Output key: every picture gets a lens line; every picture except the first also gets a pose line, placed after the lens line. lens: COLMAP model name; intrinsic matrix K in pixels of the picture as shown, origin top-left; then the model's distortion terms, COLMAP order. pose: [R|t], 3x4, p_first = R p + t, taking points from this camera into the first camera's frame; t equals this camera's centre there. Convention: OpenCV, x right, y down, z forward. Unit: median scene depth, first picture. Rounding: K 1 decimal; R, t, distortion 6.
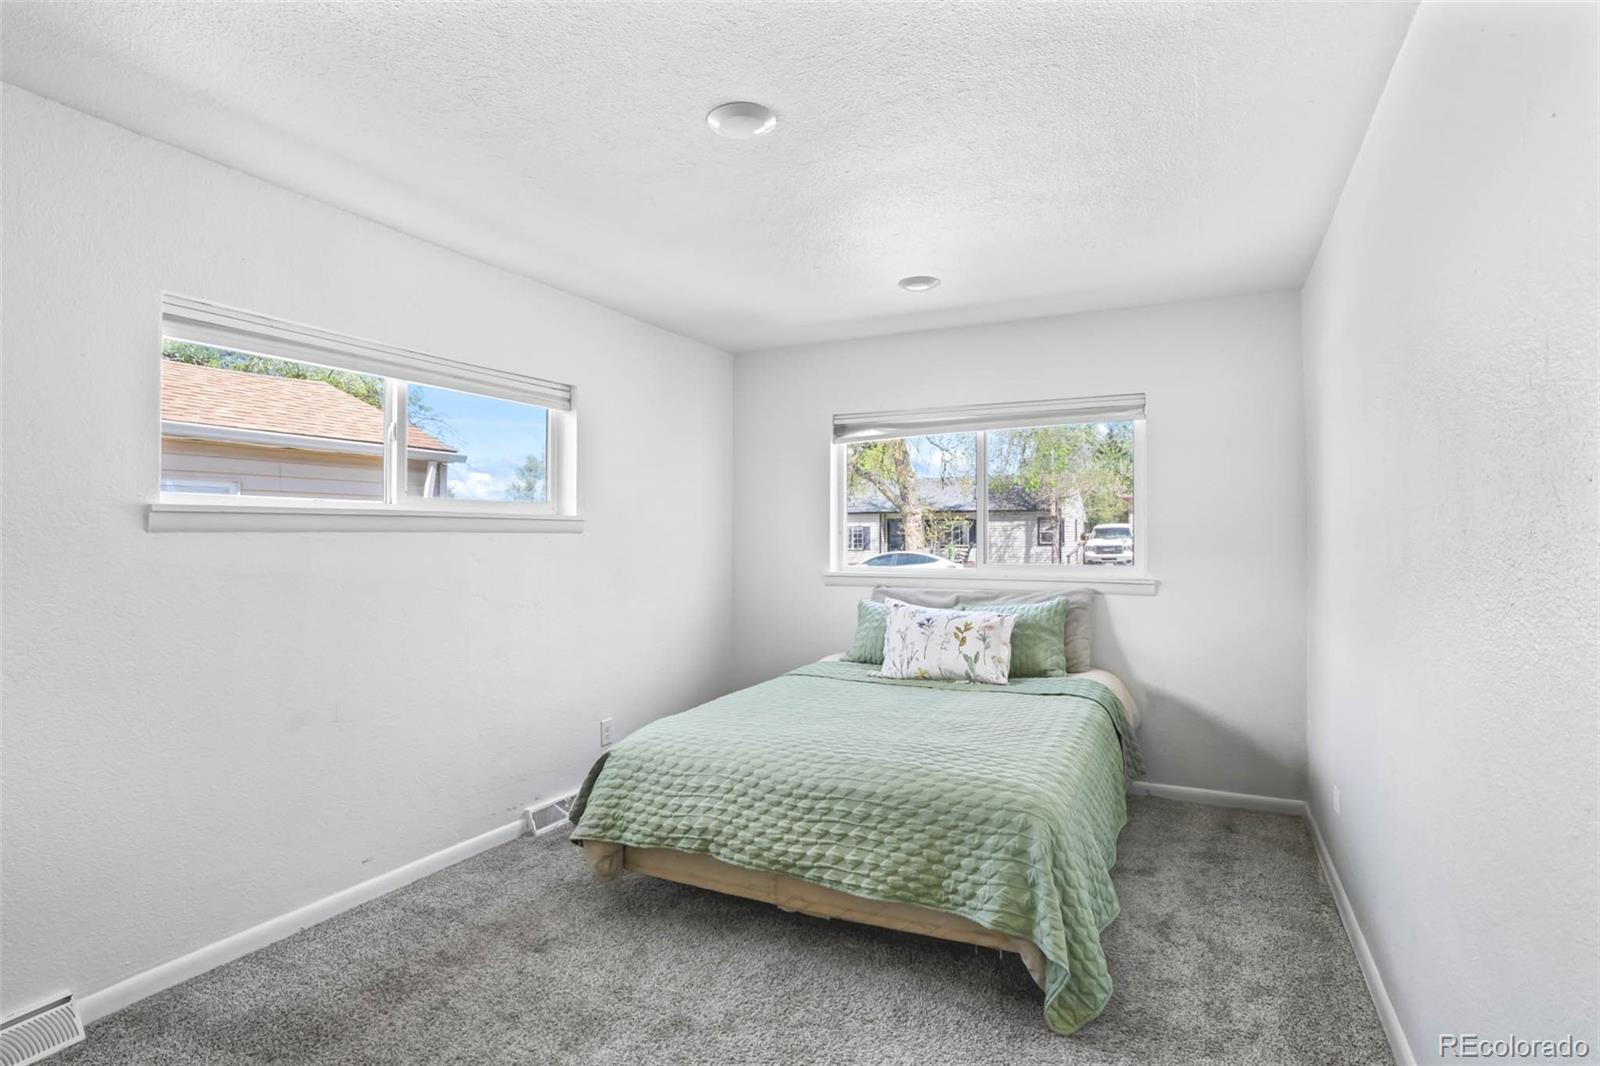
lens RADIAL K [[794.3, 0, 794.6], [0, 794.3, 526.4], [0, 0, 1]] dist [-0.054045, 0.030007]
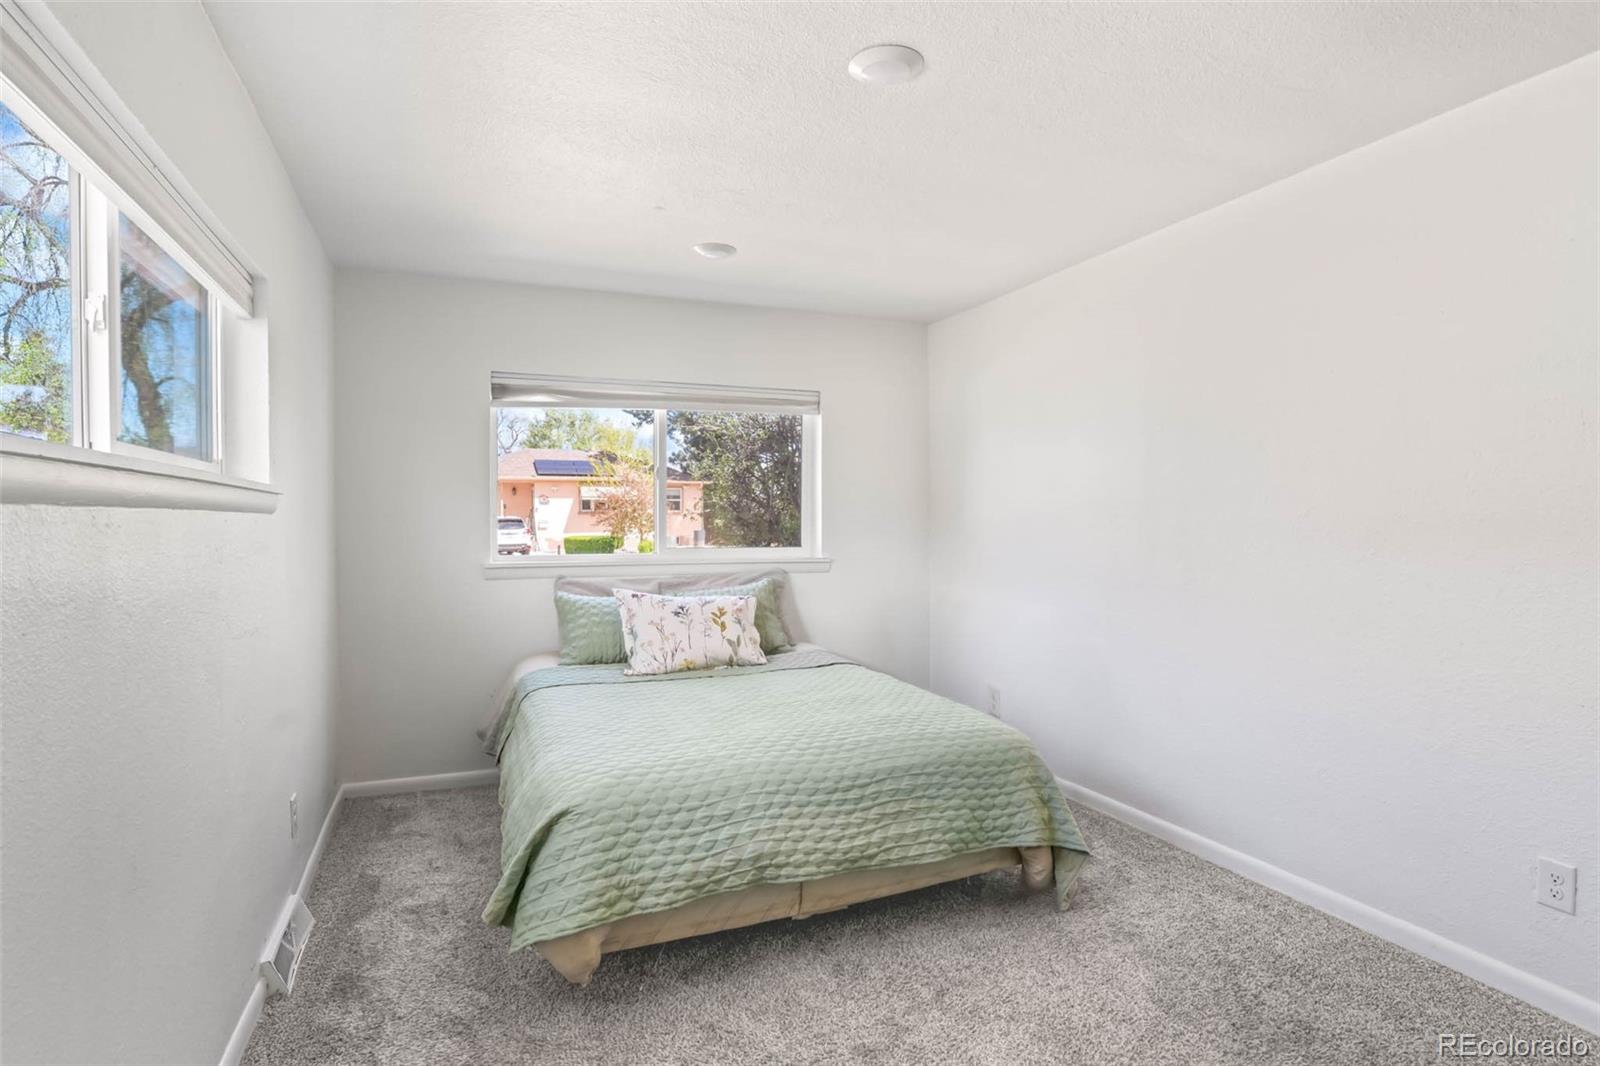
lens RADIAL K [[841.0, 0, 809.1], [0, 841.0, 539.2], [0, 0, 1]] dist [-0.055660, 0.026167]
pose [[0.645170, -0.015814, 0.763875, -0.729817], [-0.009488, 0.999543, 0.028707, 0.008777], [-0.763980, -0.025768, 0.644725, 0.353310]]
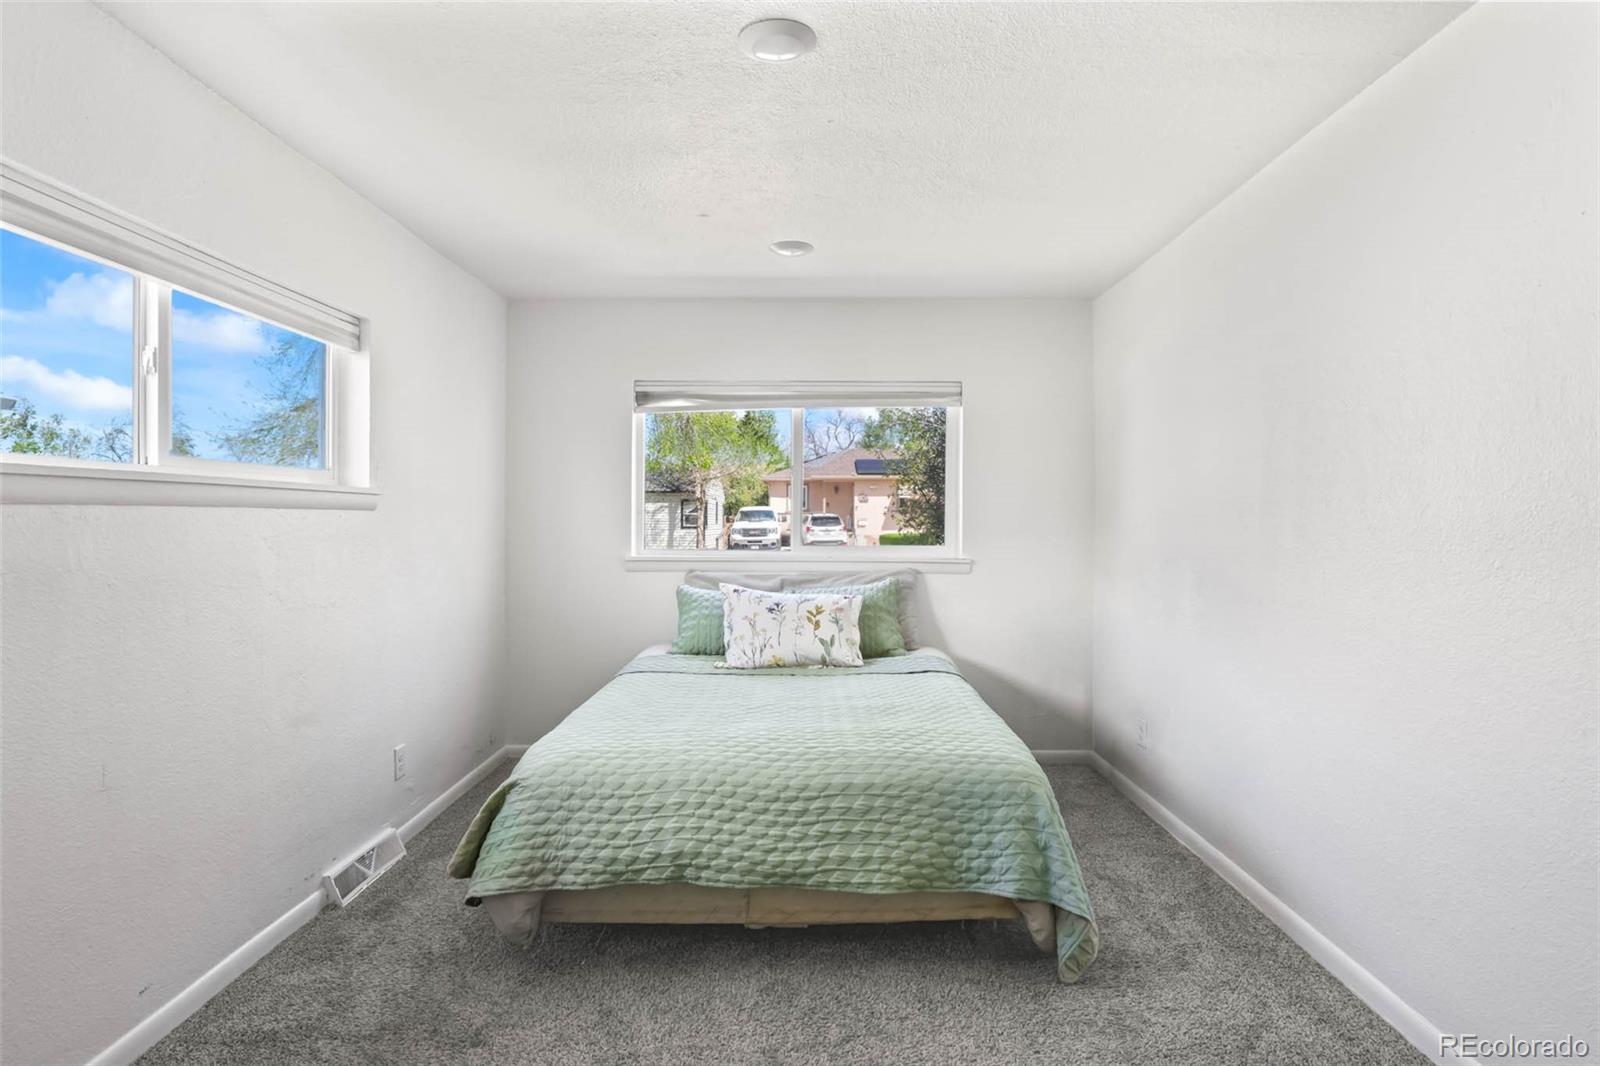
lens RADIAL K [[851.0, 0, 795.4], [0, 851.0, 523.0], [0, 0, 1]] dist [-0.047942, 0.025705]
pose [[0.897498, 0.001908, 0.441014, -0.385016], [-0.009713, 0.999834, 0.015441, 0.006101], [-0.440911, -0.018142, 0.897368, 0.111930]]
